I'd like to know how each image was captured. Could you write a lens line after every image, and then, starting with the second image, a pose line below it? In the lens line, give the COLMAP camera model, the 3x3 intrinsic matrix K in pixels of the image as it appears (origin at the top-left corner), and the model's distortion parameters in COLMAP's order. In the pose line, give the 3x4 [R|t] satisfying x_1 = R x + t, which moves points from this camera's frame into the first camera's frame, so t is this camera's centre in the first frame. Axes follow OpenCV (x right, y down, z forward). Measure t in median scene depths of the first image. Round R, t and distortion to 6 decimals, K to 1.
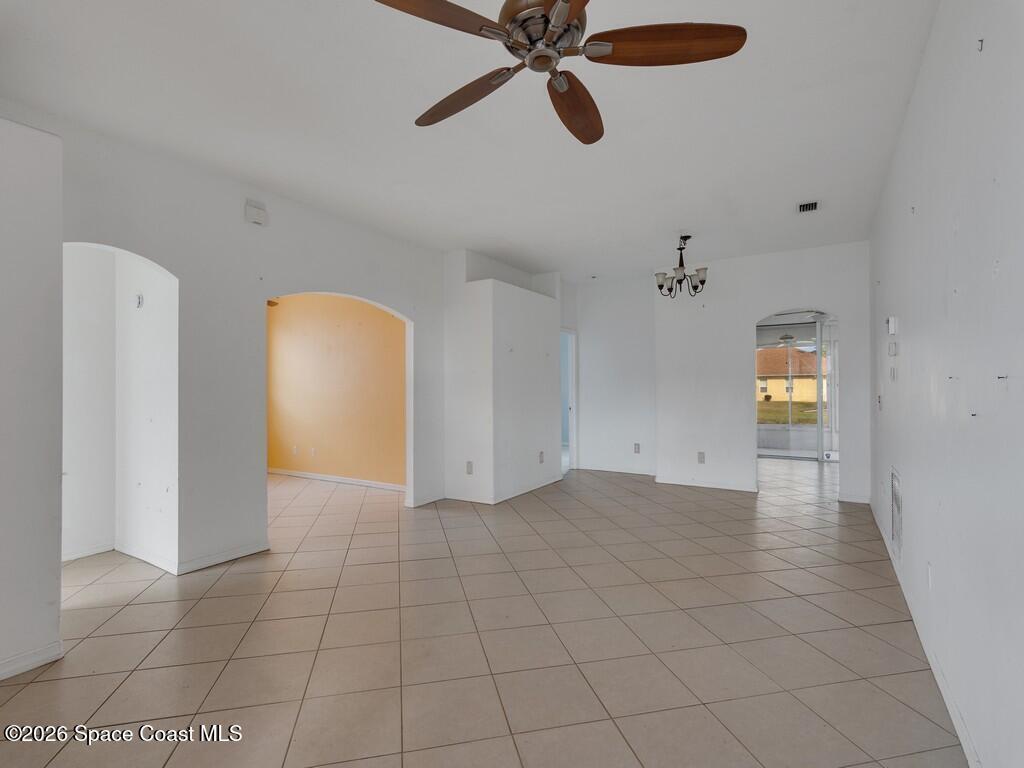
lens RADIAL K [[496.2, 0, 506.9], [0, 496.2, 388.0], [0, 0, 1]] dist [-0.005052, -0.001358]
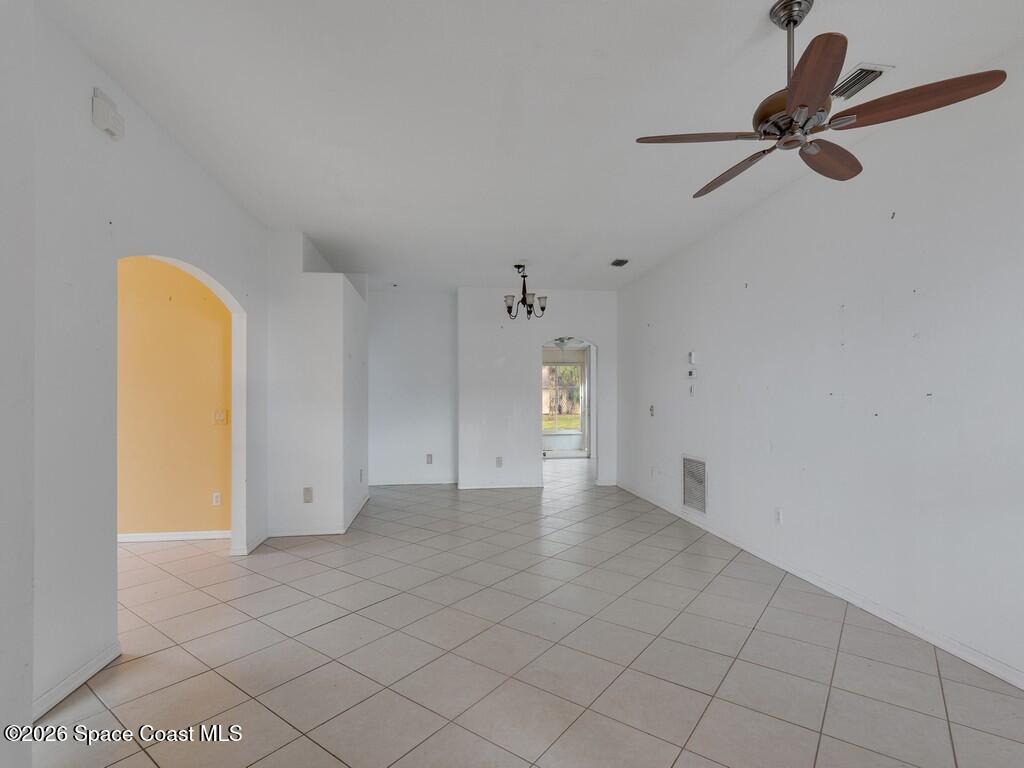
lens RADIAL K [[496.2, 0, 519.8], [0, 496.2, 400.1], [0, 0, 1]] dist [-0.005052, -0.001358]
pose [[0.758376, 0.001137, 0.651816, -0.354108], [-0.001439, 0.999999, -0.000070, 0.000478], [-0.651815, -0.000885, 0.758377, 0.136524]]
